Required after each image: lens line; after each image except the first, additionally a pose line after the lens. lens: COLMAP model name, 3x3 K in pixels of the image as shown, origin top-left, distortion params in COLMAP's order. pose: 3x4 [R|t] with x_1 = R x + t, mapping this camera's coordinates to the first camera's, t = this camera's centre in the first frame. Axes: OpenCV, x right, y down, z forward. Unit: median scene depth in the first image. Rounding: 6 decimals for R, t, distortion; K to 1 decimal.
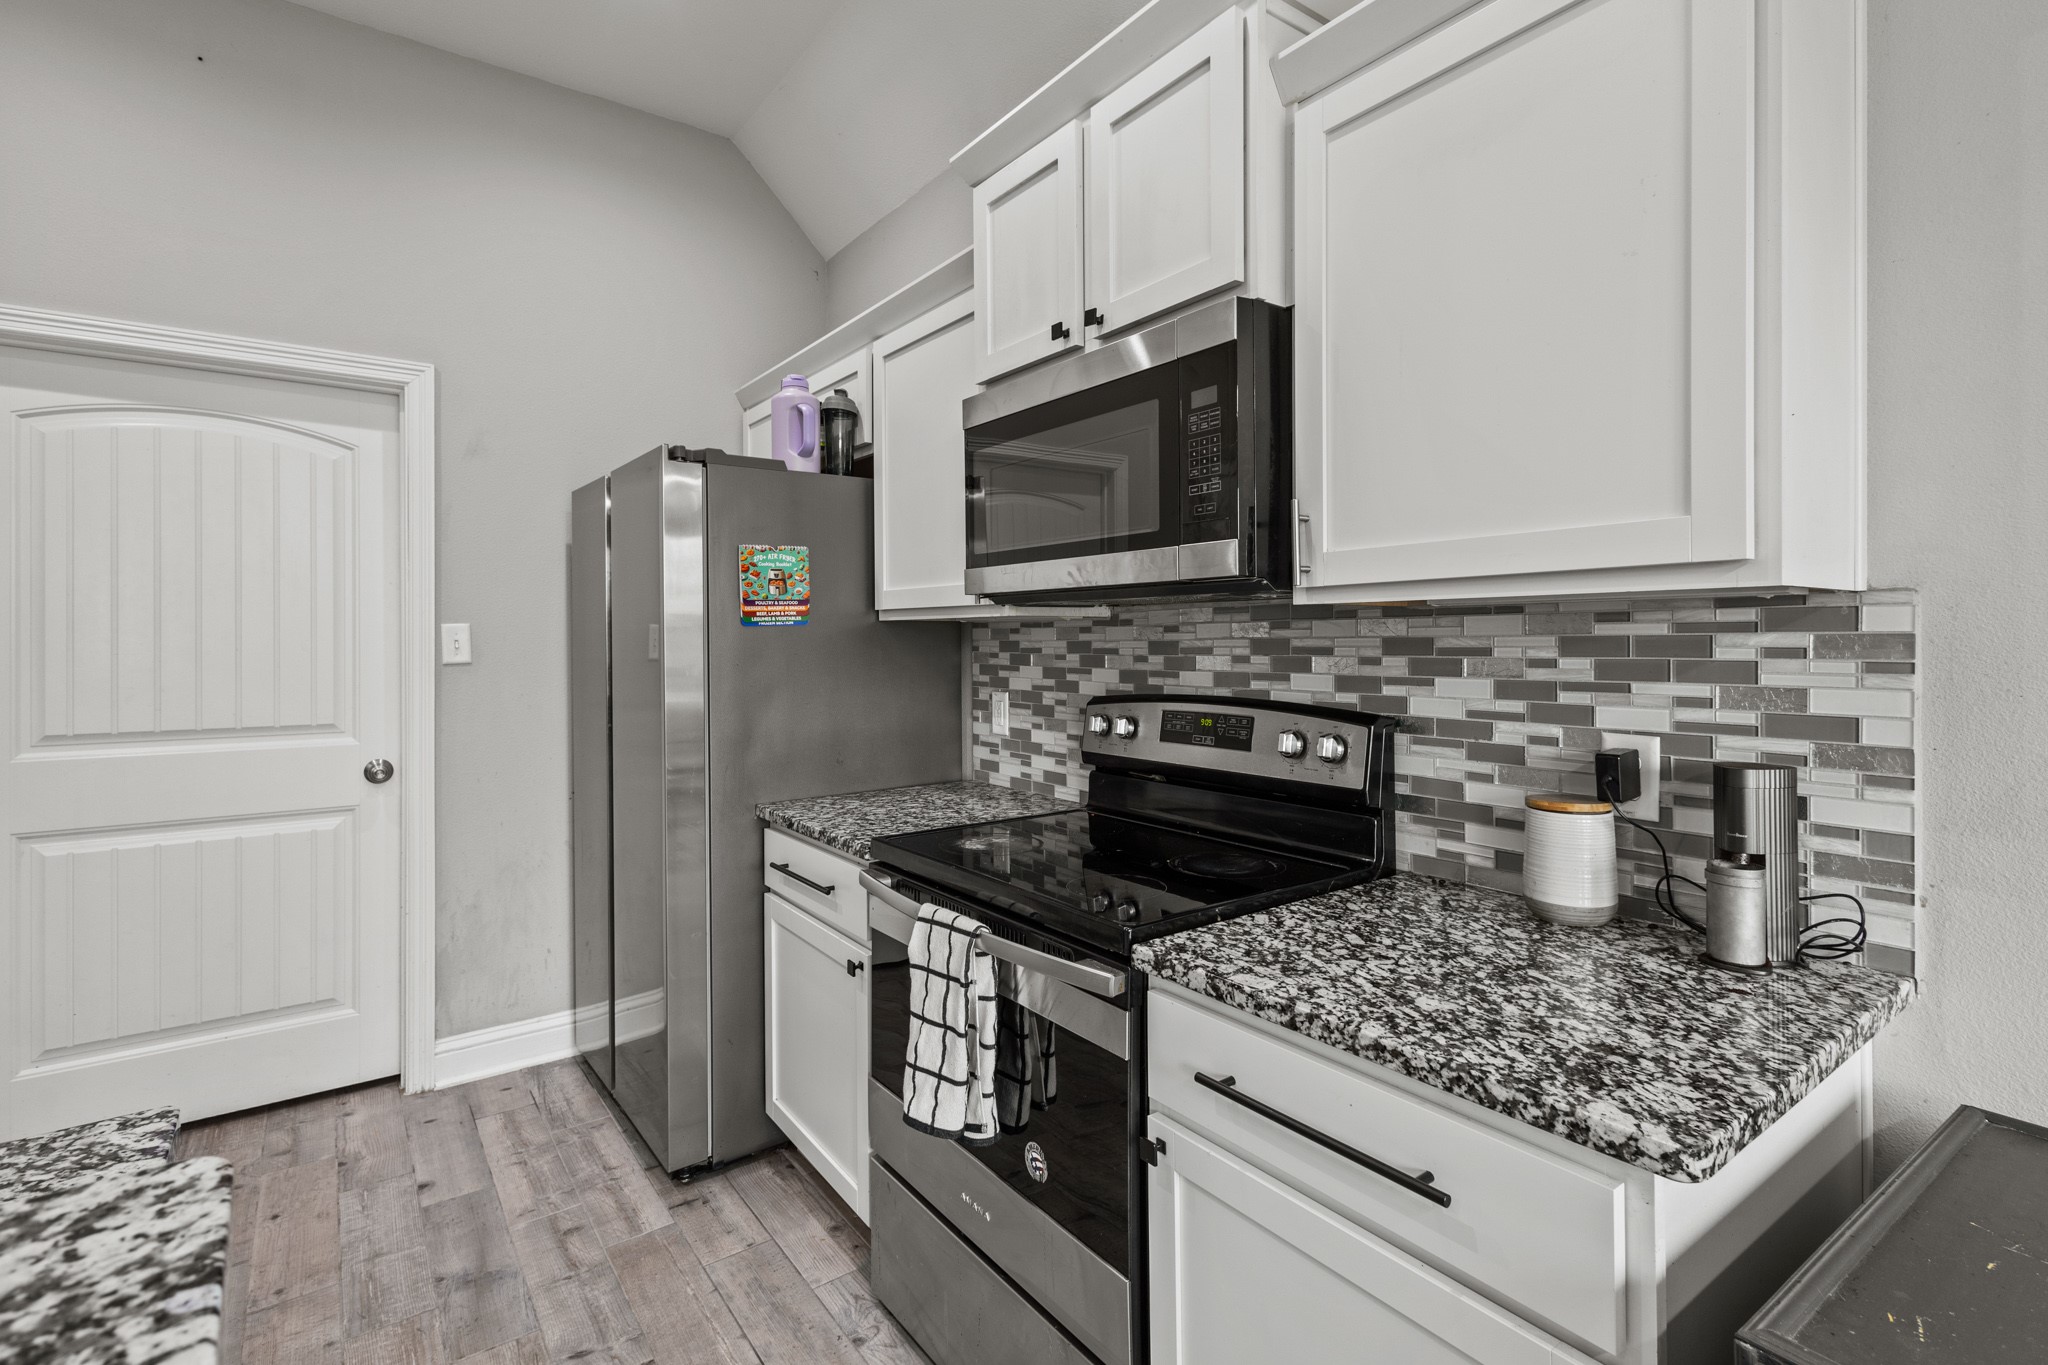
lens RADIAL K [[957.5, 0, 1008.4], [0, 957.5, 640.2], [0, 0, 1]] dist [0.003717, 0.000733]
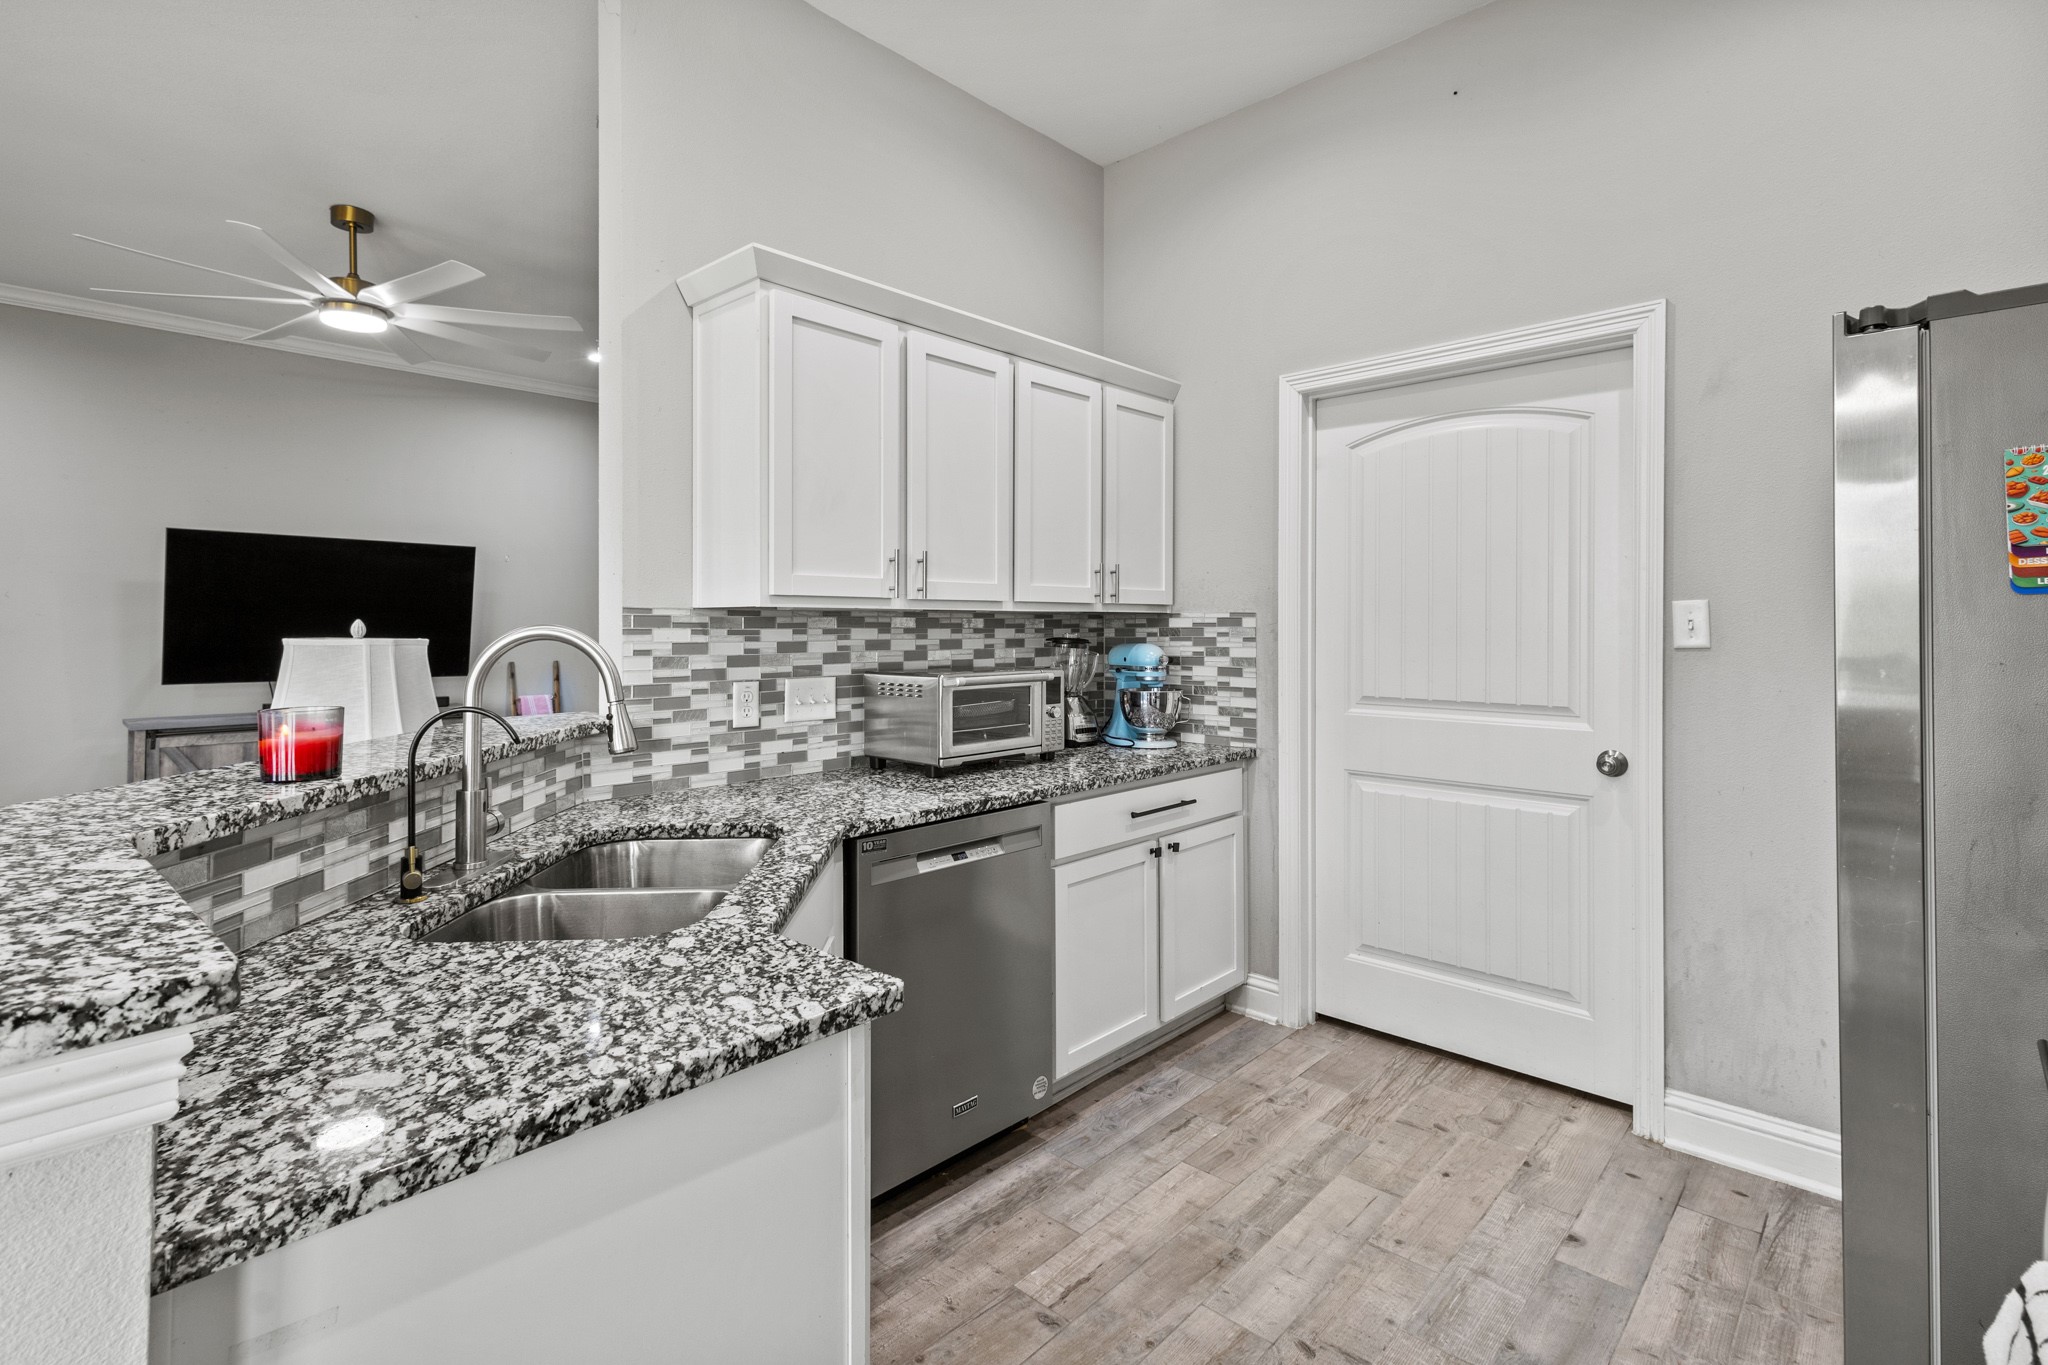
lens RADIAL K [[957.5, 0, 1022.7], [0, 957.5, 624.7], [0, 0, 1]] dist [0.003717, 0.000733]
pose [[0.204679, 0.004494, -0.978819, 0.191514], [-0.000412, 0.999990, 0.004505, 0.000694], [0.978829, -0.000519, 0.204678, 0.414832]]
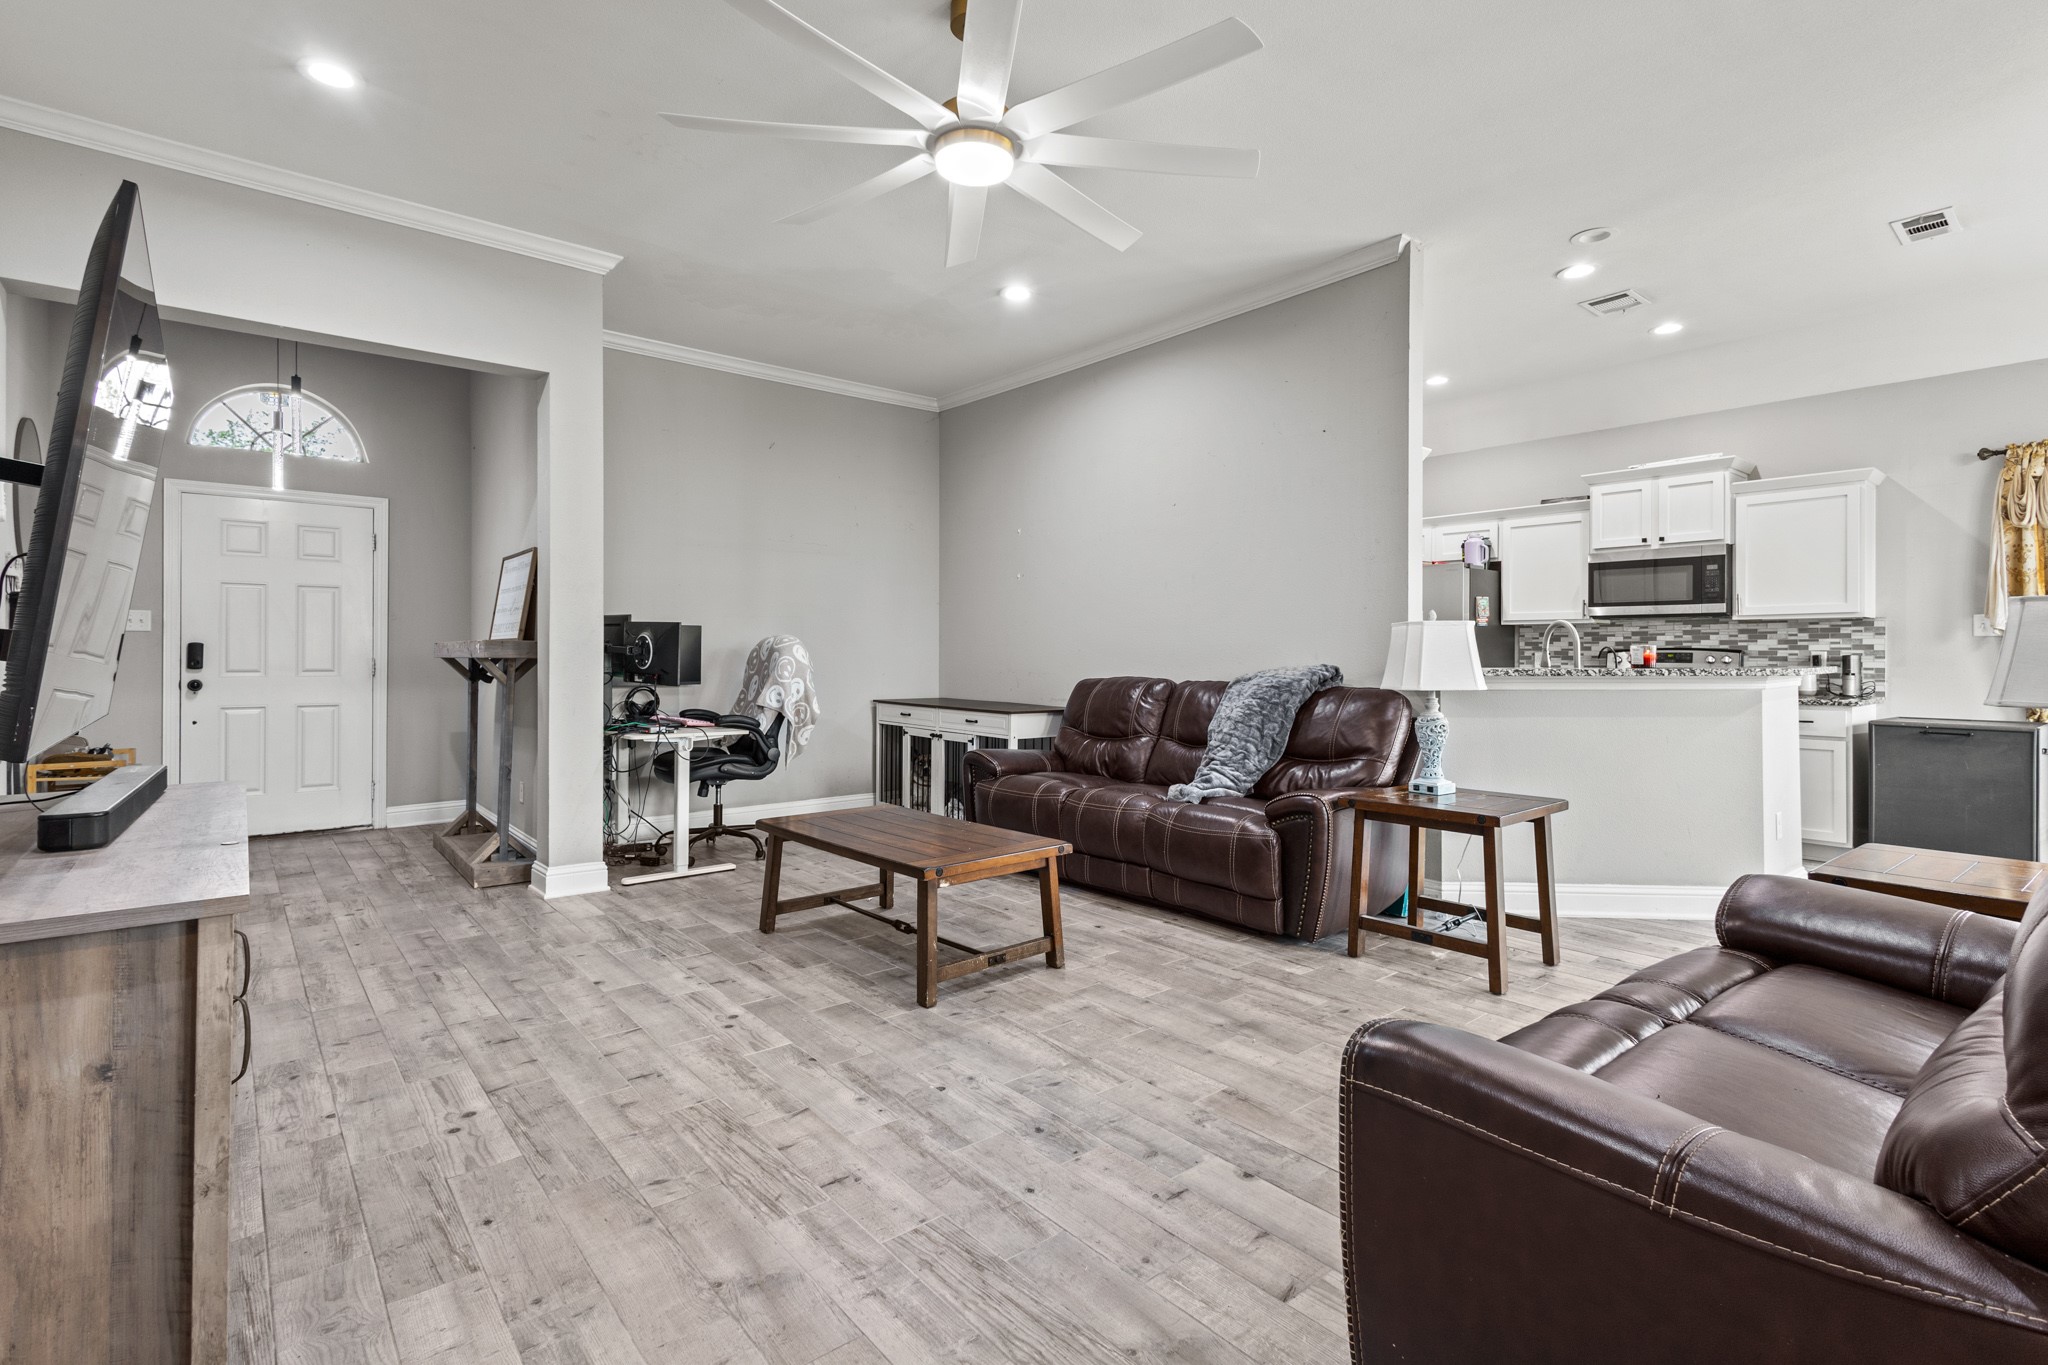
lens RADIAL K [[957.5, 0, 1017.0], [0, 957.5, 646.6], [0, 0, 1]] dist [0.003717, 0.000733]
pose [[0.995350, 0.004506, 0.096218, -2.352015], [-0.003933, 0.999973, -0.006136, 0.084599], [-0.096243, 0.005729, 0.995341, -2.063179]]
